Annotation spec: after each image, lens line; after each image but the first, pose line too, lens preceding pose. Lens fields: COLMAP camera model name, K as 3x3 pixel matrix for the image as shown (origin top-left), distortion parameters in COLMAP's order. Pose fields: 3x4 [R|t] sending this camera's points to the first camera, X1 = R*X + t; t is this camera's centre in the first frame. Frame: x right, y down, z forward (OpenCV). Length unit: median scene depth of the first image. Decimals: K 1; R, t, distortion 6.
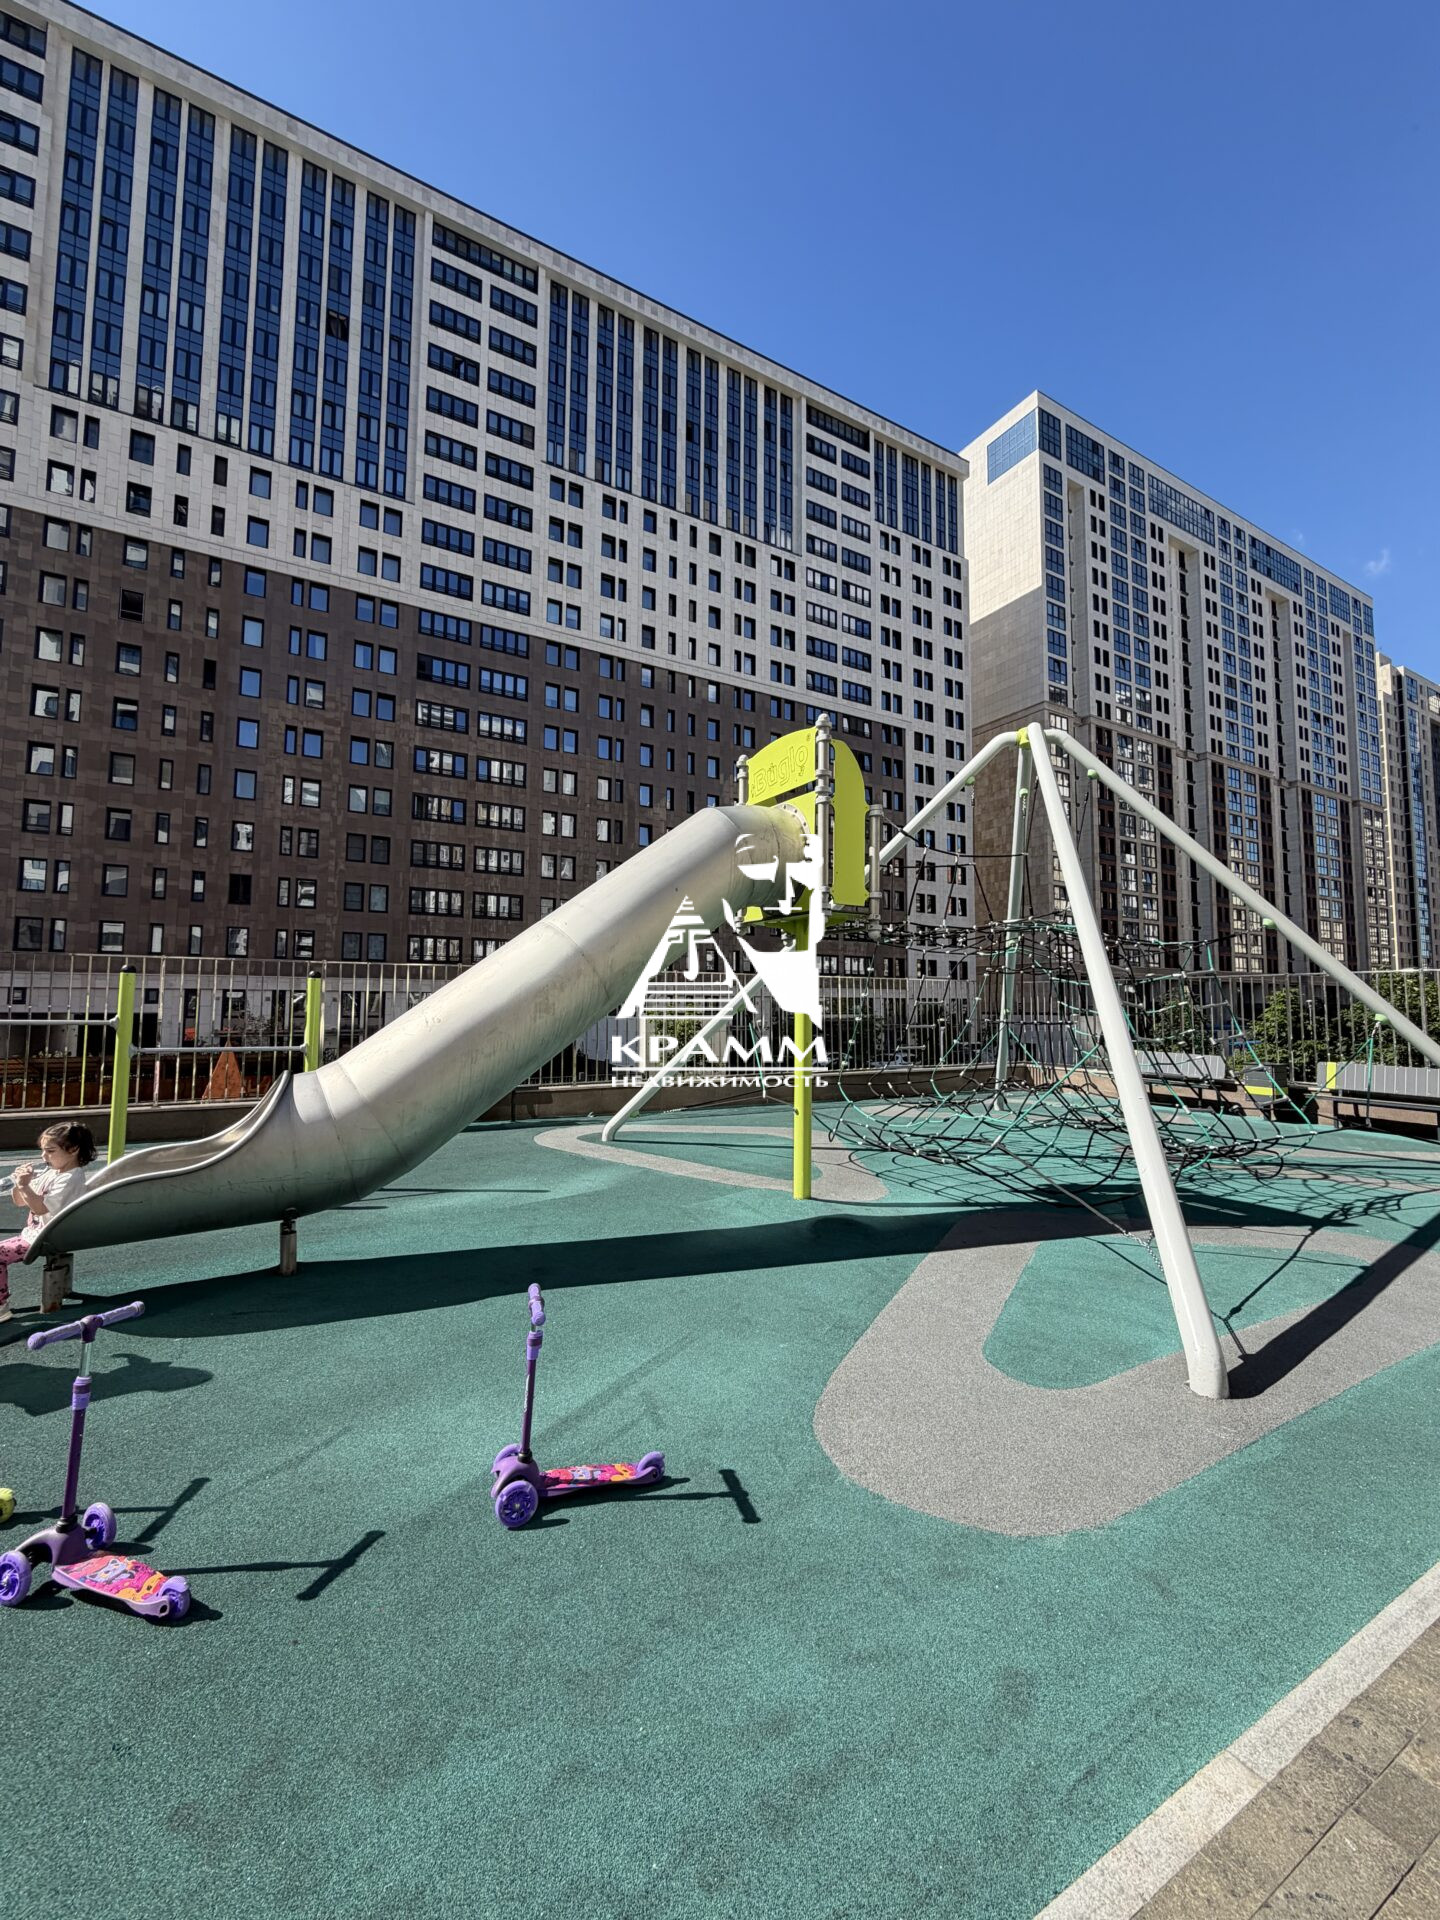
lens RADIAL K [[791.2, 0, 720.0], [0, 791.2, 960.0], [0, 0, 1]] dist [-0.003923, -0.000216]
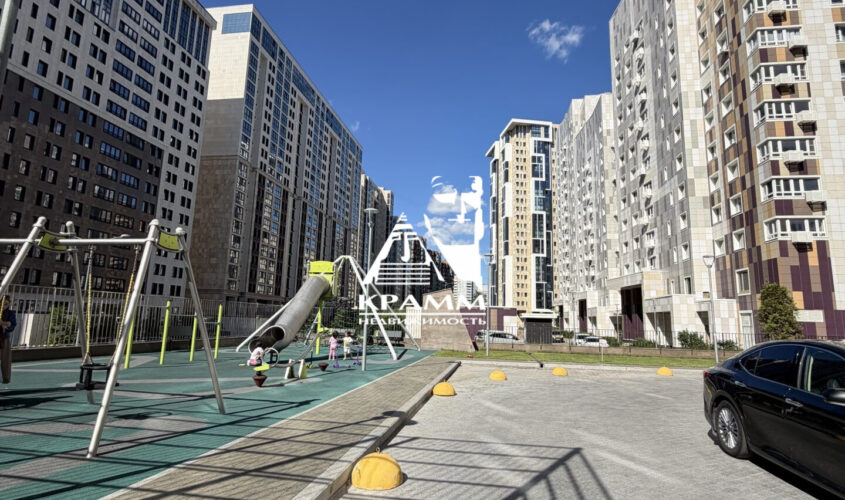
lens RADIAL K [[455.2, 0, 422.5], [0, 455.2, 250.0], [0, 0, 1]] dist [0.036324, -0.000088]
pose [[0.641232, 0.132713, 0.755784, -0.135234], [-0.074326, 0.991041, -0.110963, -0.004902], [-0.763739, 0.014978, 0.645351, -0.082484]]
